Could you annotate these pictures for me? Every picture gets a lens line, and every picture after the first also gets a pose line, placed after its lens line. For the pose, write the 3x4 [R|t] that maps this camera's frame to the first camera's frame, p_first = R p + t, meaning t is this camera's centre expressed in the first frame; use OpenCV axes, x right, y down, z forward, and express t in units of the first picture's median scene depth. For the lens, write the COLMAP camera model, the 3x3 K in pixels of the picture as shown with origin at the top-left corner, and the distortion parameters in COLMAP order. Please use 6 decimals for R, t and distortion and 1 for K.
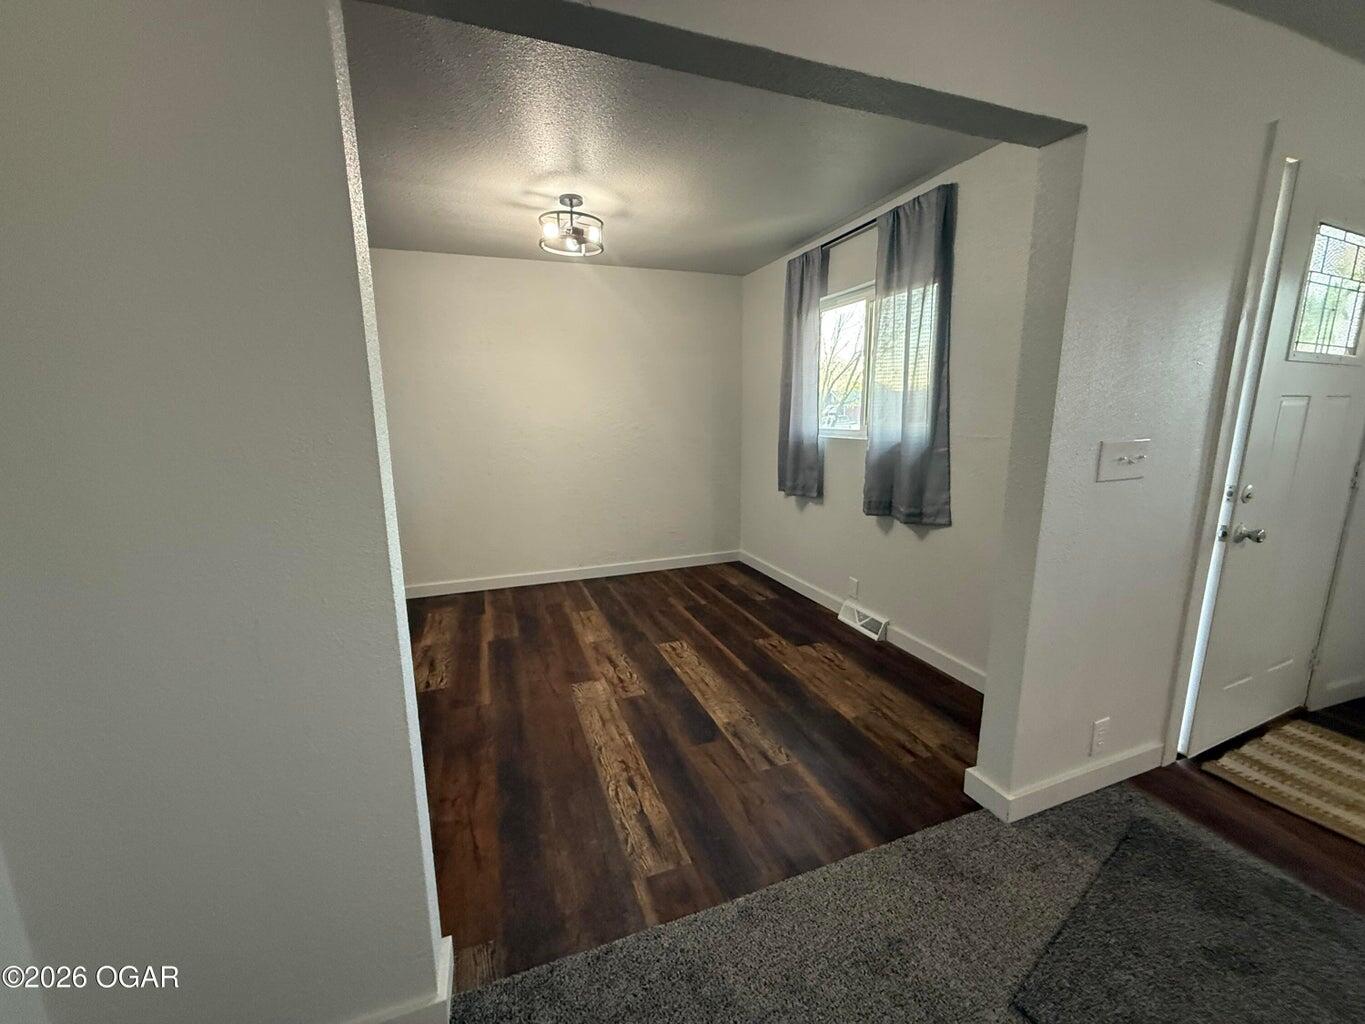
lens RADIAL K [[543.9, 0, 679.4], [0, 543.9, 512.9], [0, 0, 1]] dist [0.002146, 0.000051]
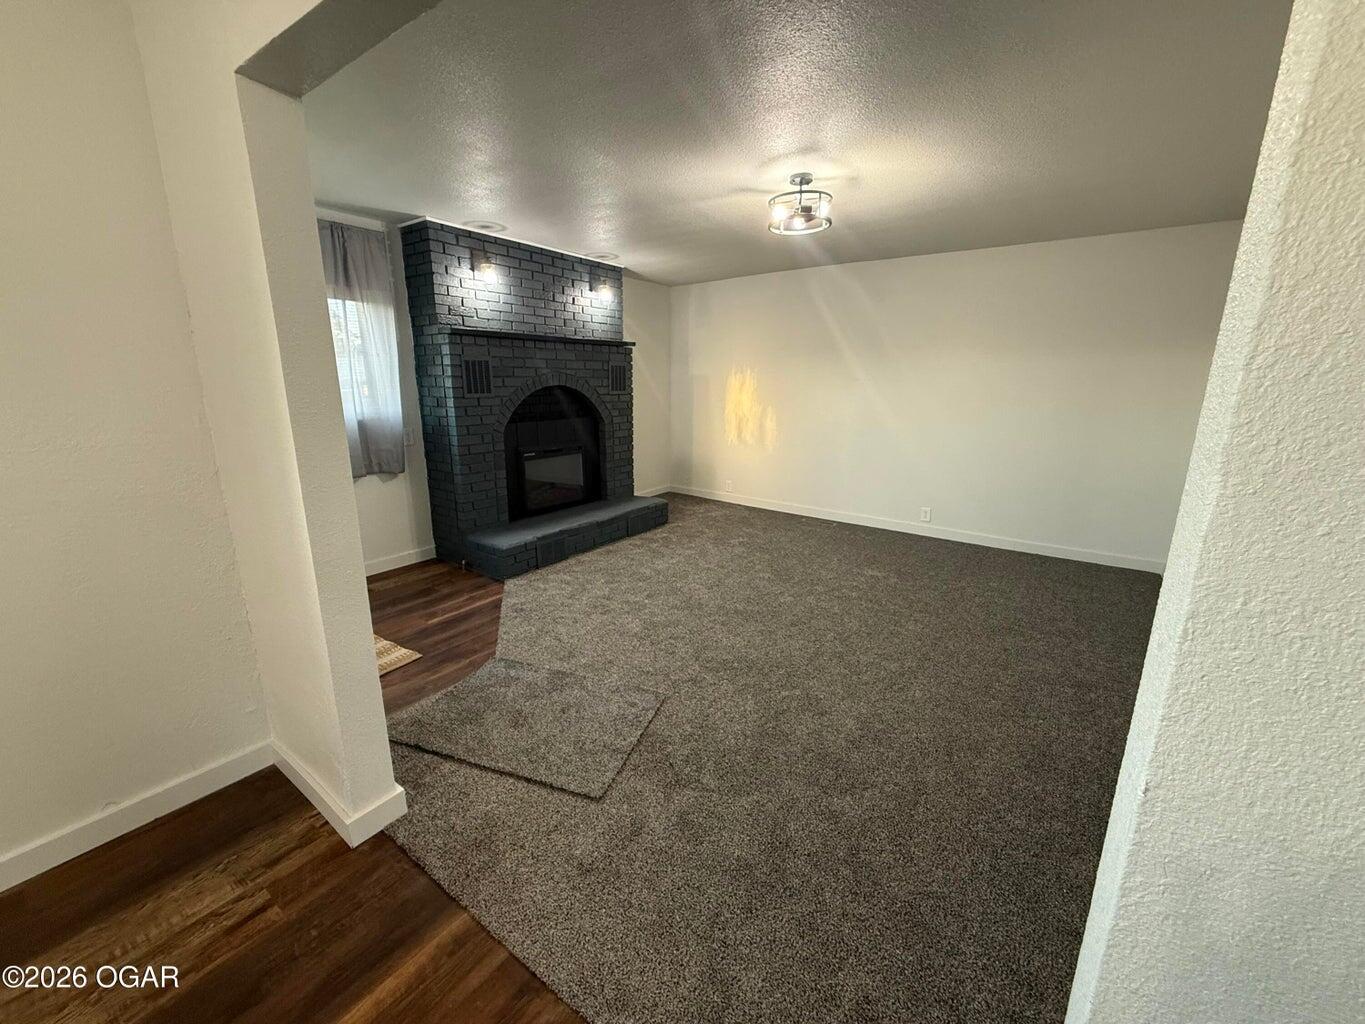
lens RADIAL K [[543.9, 0, 674.2], [0, 543.9, 511.5], [0, 0, 1]] dist [0.002146, 0.000051]
pose [[-0.563483, -0.197327, 0.802215, -0.384283], [0.139546, 0.934366, 0.327852, -0.218920], [-0.814257, 0.296685, -0.498963, 0.920487]]
